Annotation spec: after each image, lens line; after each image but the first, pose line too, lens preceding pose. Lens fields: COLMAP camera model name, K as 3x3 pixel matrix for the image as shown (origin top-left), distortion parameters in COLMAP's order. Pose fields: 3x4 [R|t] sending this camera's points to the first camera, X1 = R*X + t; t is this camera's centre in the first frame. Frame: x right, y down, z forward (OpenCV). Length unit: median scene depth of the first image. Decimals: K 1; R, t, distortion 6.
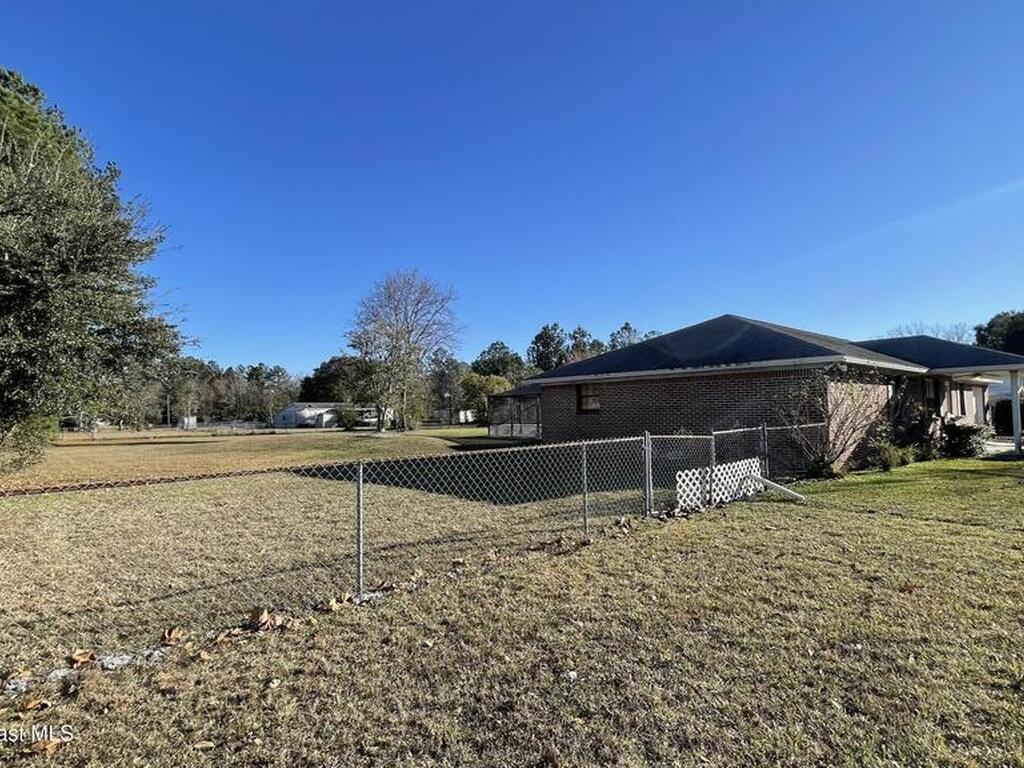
lens RADIAL K [[551.9, 0, 508.7], [0, 551.9, 382.2], [0, 0, 1]] dist [-0.005390, 0.003628]
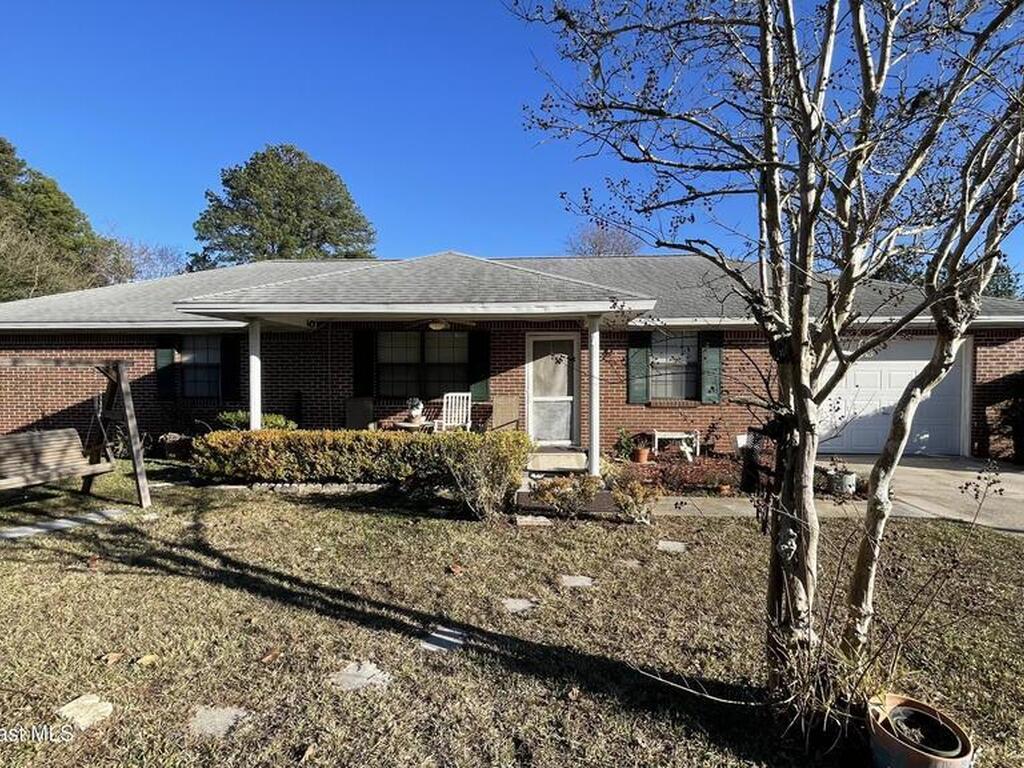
lens RADIAL K [[551.9, 0, 507.9], [0, 551.9, 375.0], [0, 0, 1]] dist [-0.005390, 0.003628]
pose [[0.706975, 0.018733, -0.706990, 1.339133], [0.027207, 0.998189, 0.053656, 0.011823], [0.706715, -0.057169, 0.705185, 0.731683]]
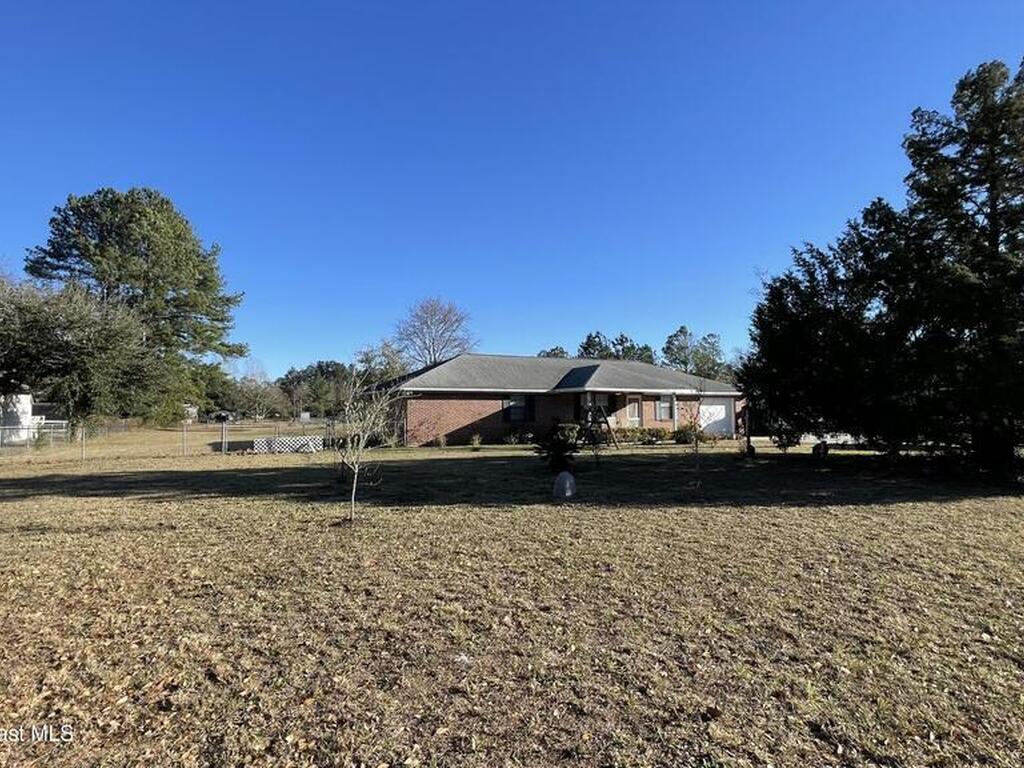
lens RADIAL K [[551.9, 0, 506.8], [0, 551.9, 389.5], [0, 0, 1]] dist [-0.005390, 0.003628]
pose [[0.966749, 0.001773, -0.255721, 1.002783], [0.002546, 0.999860, 0.016558, -0.048234], [0.255715, -0.016659, 0.966609, -0.549241]]
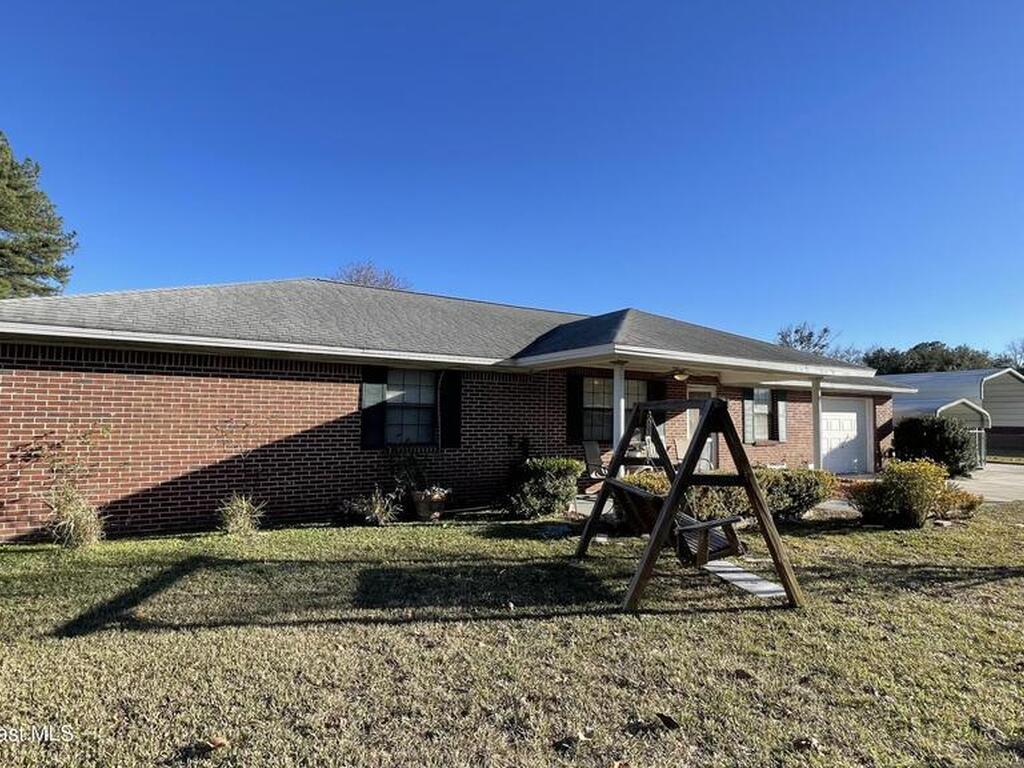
lens RADIAL K [[551.9, 0, 511.4], [0, 551.9, 386.0], [0, 0, 1]] dist [-0.005390, 0.003628]
pose [[0.981369, 0.019954, -0.191091, 0.839881], [-0.019794, 0.999800, 0.002742, 0.002957], [0.191108, 0.001092, 0.981568, 0.425972]]
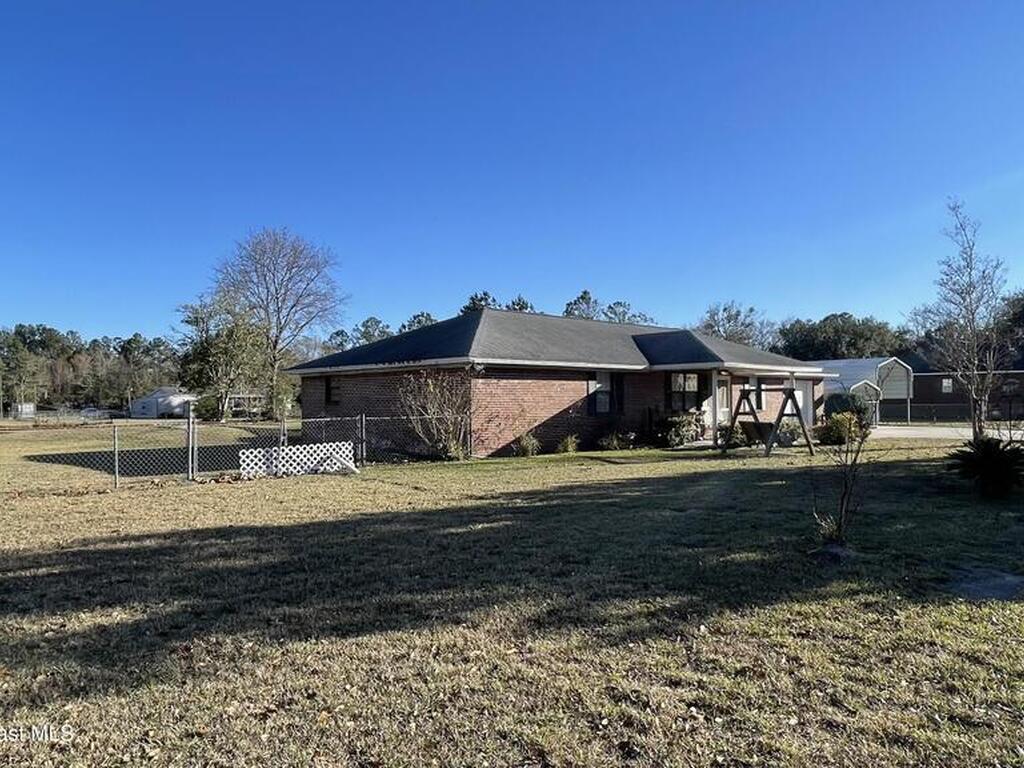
lens RADIAL K [[724.5, 0, 506.3], [0, 724.5, 402.7], [0, 0, 1]] dist [0.014957, -0.026431]
pose [[0.999456, 0.009092, 0.031687, 0.427674], [-0.010864, 0.998361, 0.056198, -0.026049], [-0.031124, -0.056512, 0.997917, -0.357499]]
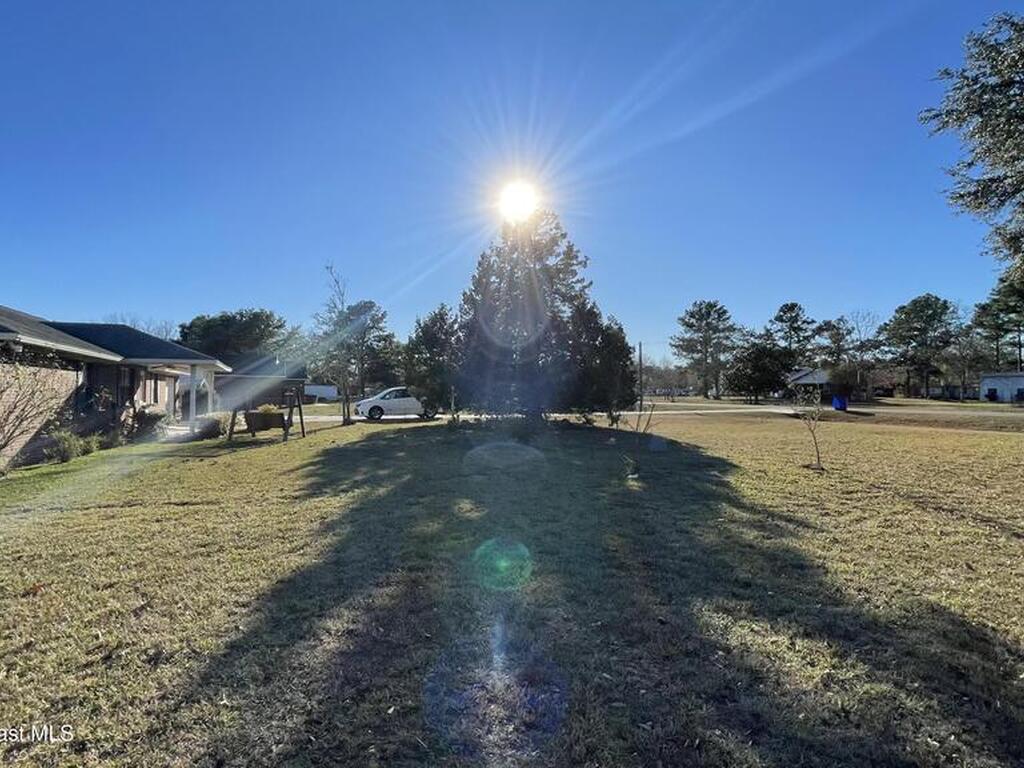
lens RADIAL K [[551.9, 0, 511.1], [0, 551.9, 390.5], [0, 0, 1]] dist [-0.005390, 0.003628]
pose [[0.321204, 0.022669, 0.946739, 0.028747], [-0.057421, 0.998340, -0.004423, -0.000185], [-0.945268, -0.052942, 0.321973, -0.009389]]
